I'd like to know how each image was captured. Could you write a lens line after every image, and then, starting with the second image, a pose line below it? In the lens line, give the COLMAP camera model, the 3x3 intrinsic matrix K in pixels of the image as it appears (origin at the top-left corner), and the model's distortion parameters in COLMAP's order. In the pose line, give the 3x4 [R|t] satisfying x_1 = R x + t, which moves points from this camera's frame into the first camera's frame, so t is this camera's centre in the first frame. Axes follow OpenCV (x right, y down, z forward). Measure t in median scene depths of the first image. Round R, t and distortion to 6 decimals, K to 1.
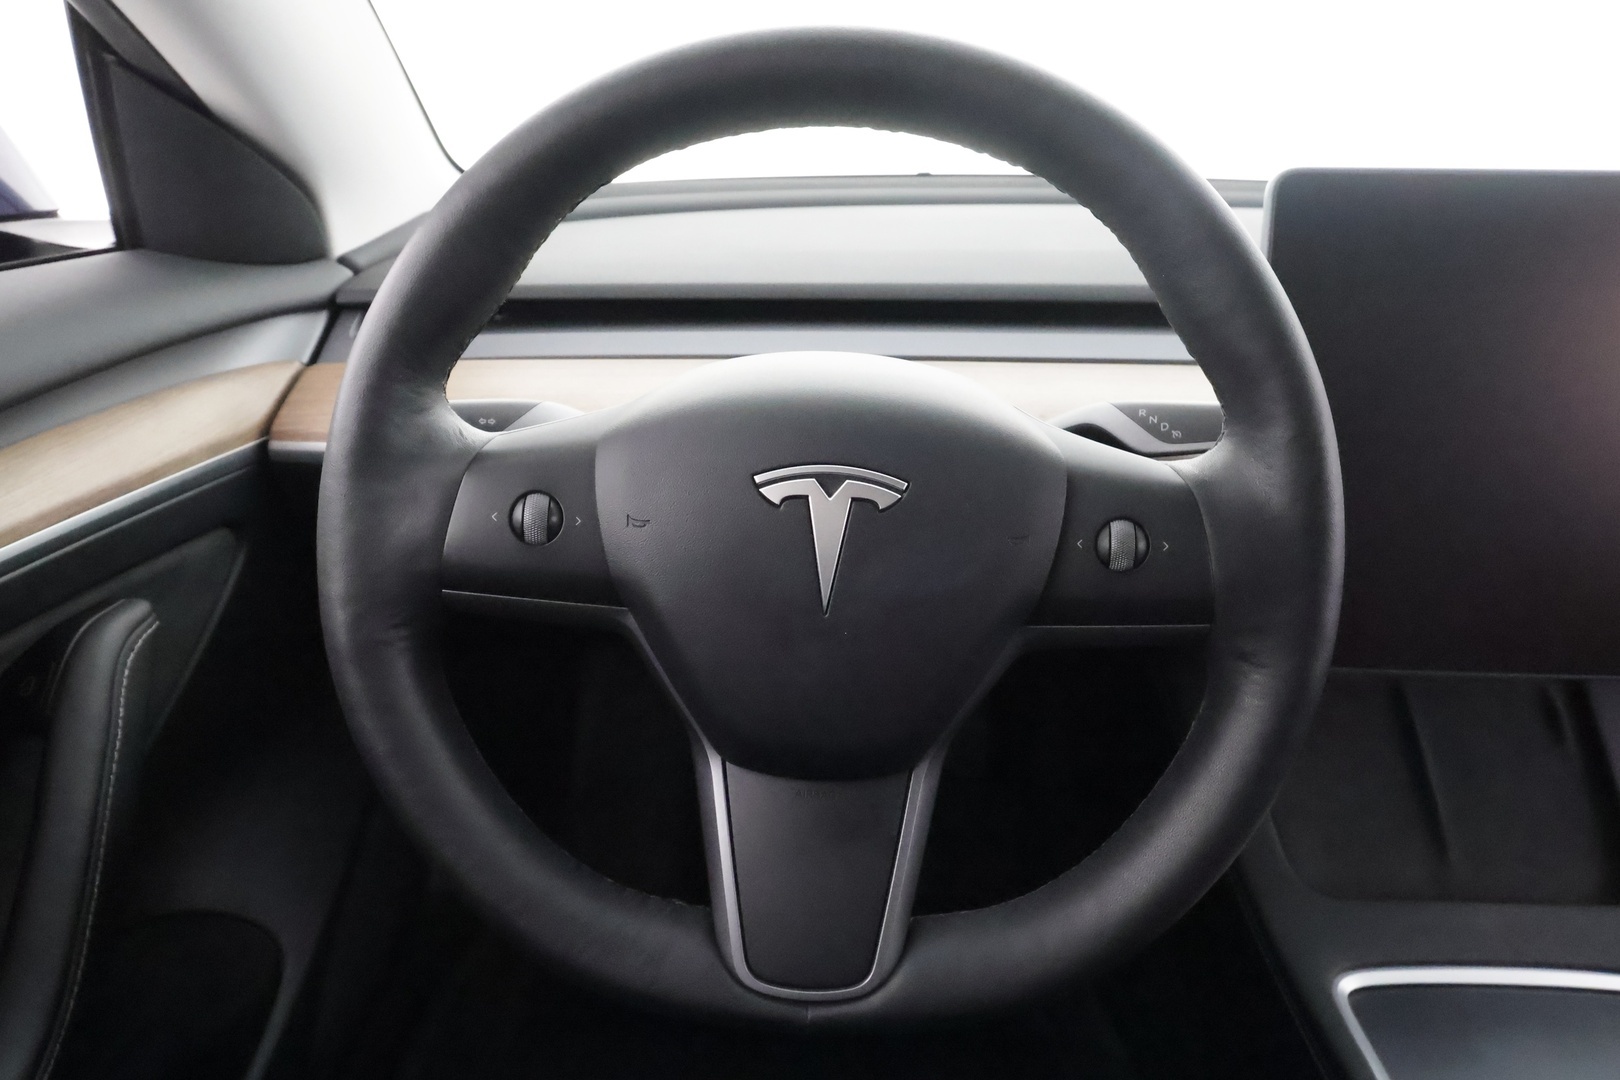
lens RADIAL K [[1097.9, 0, 810.0], [0, 1097.9, 540.0], [0, 0, 1]] dist [-0.002516, -0.000354]
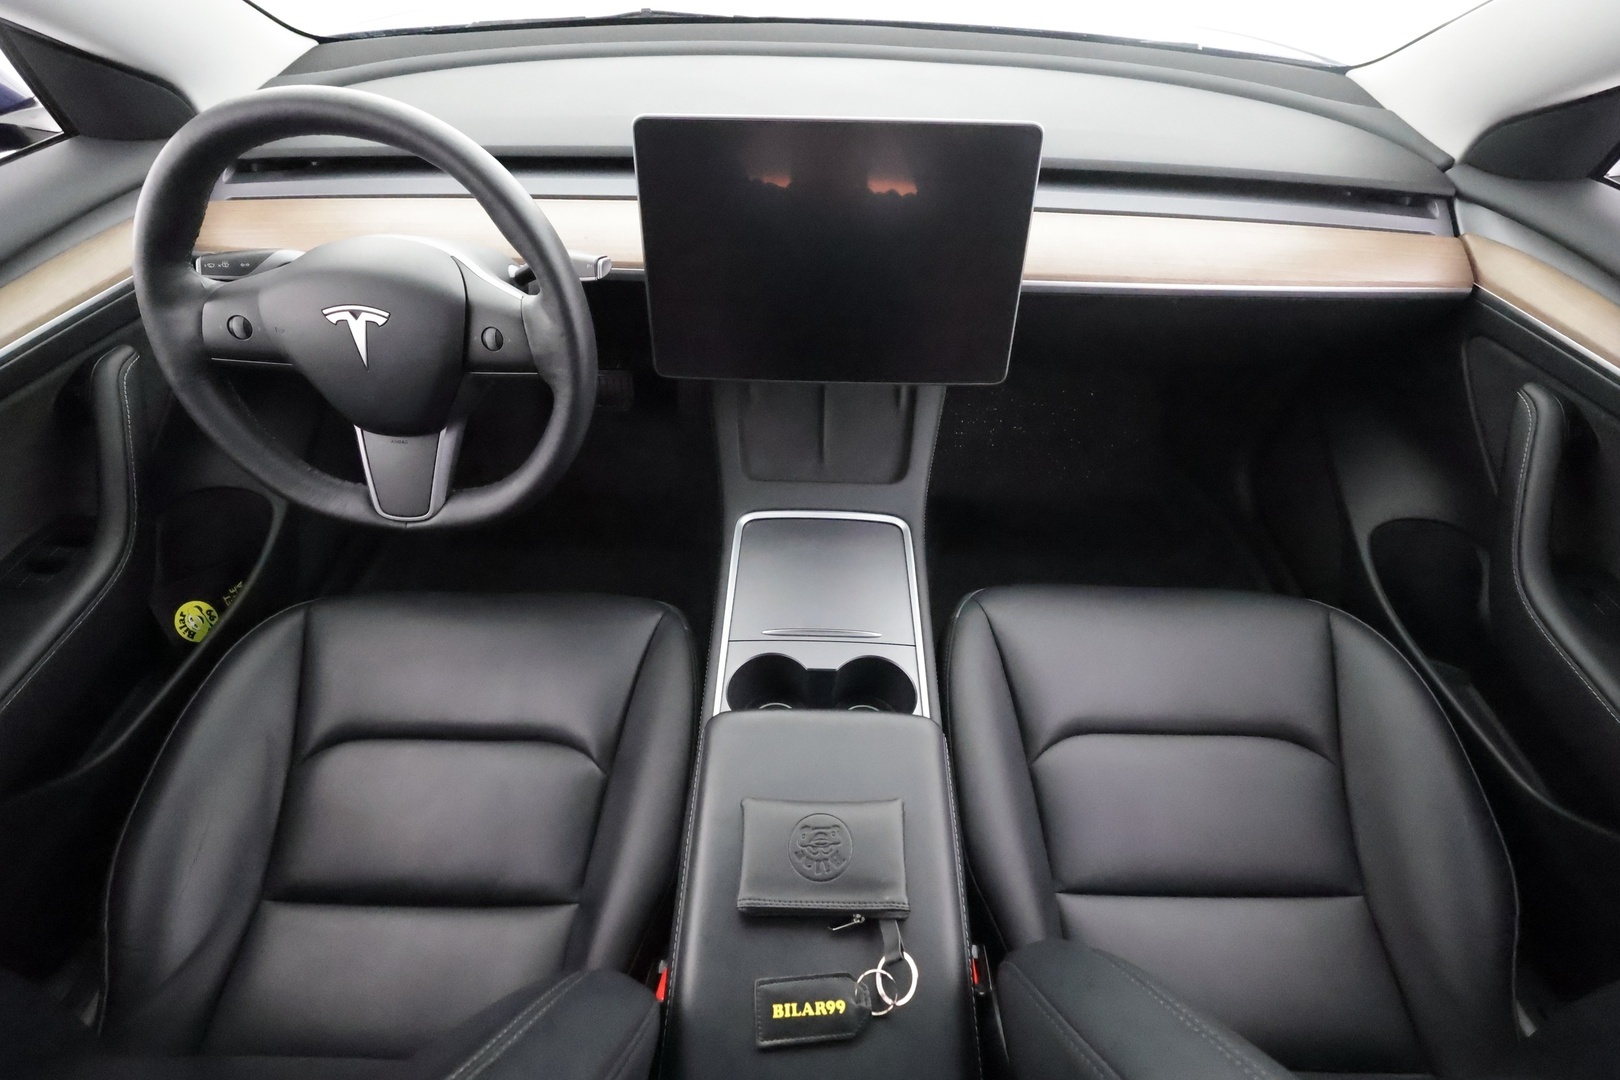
lens RADIAL K [[771.3, 0, 810.0], [0, 771.3, 540.0], [0, 0, 1]] dist [-0.002221, -0.000717]
pose [[0.999990, -0.000646, -0.004363, 0.906567], [0.002291, 0.921458, 0.388472, -0.222064], [0.003770, -0.388478, 0.921450, -0.633115]]
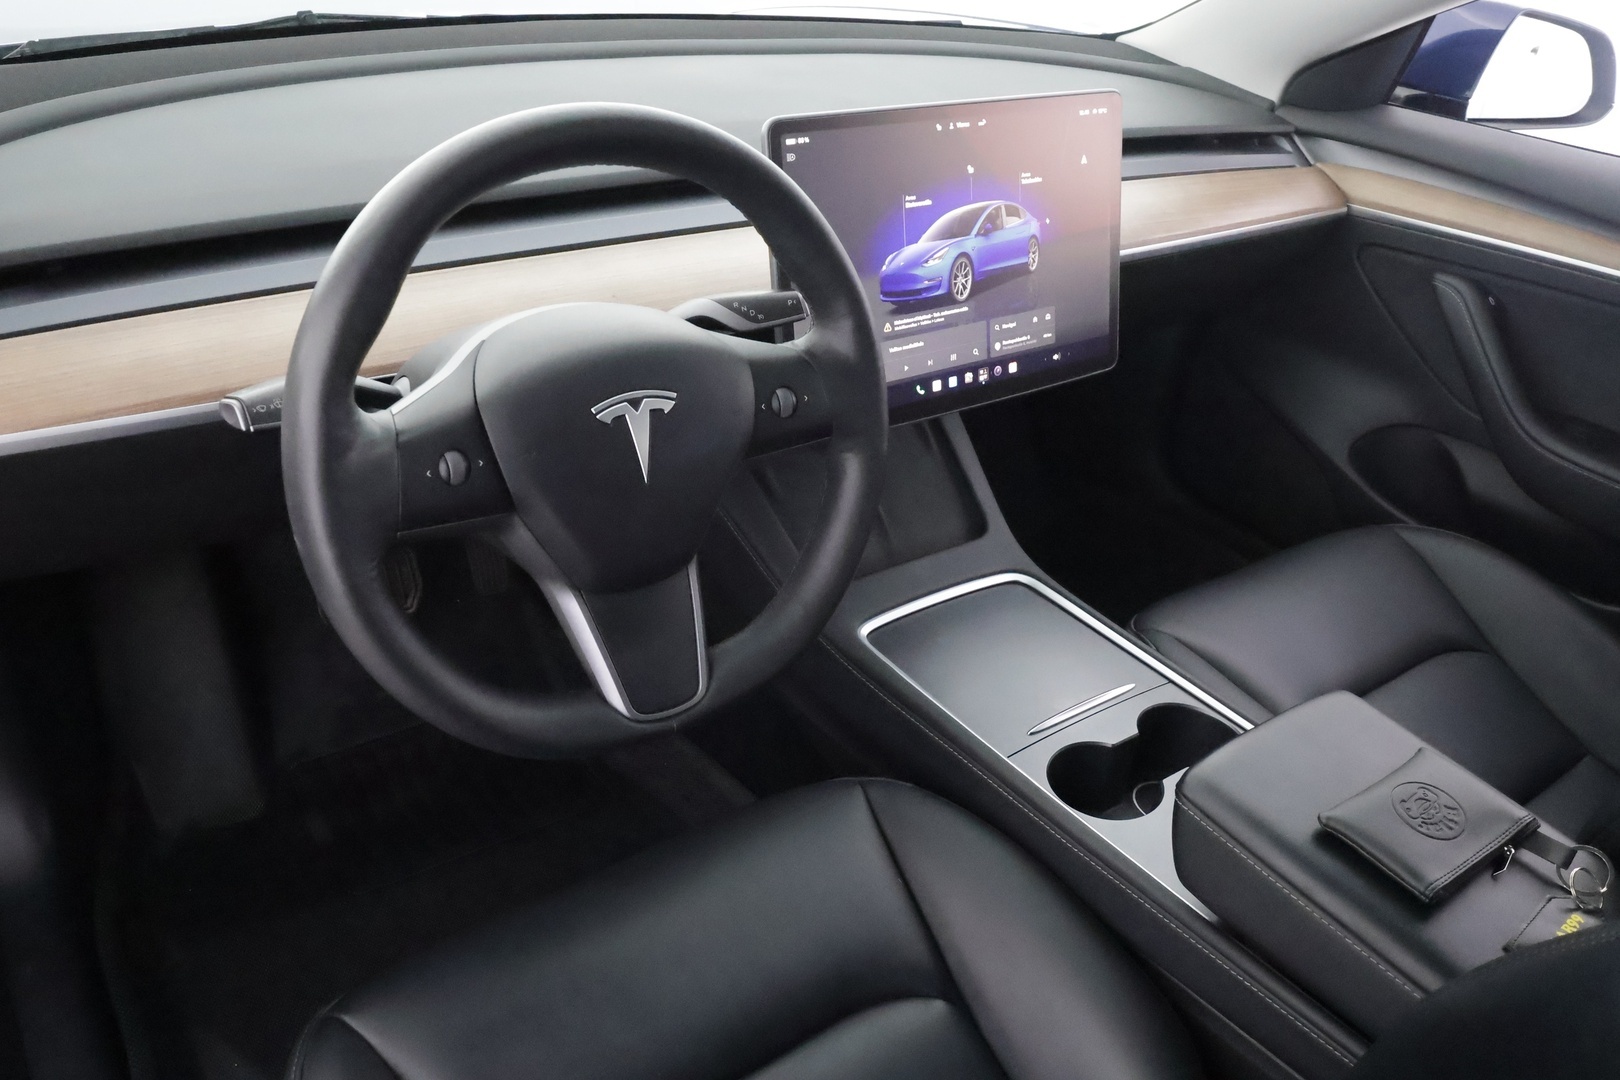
lens RADIAL K [[1283.9, 0, 810.0], [0, 1283.9, 540.0], [0, 0, 1]] dist [0.008748, -0.000974]
pose [[0.797897, -0.265425, 0.541212, -0.769747], [0.158941, 0.958703, 0.235851, -0.238792], [-0.581462, -0.102165, 0.807133, -0.615676]]
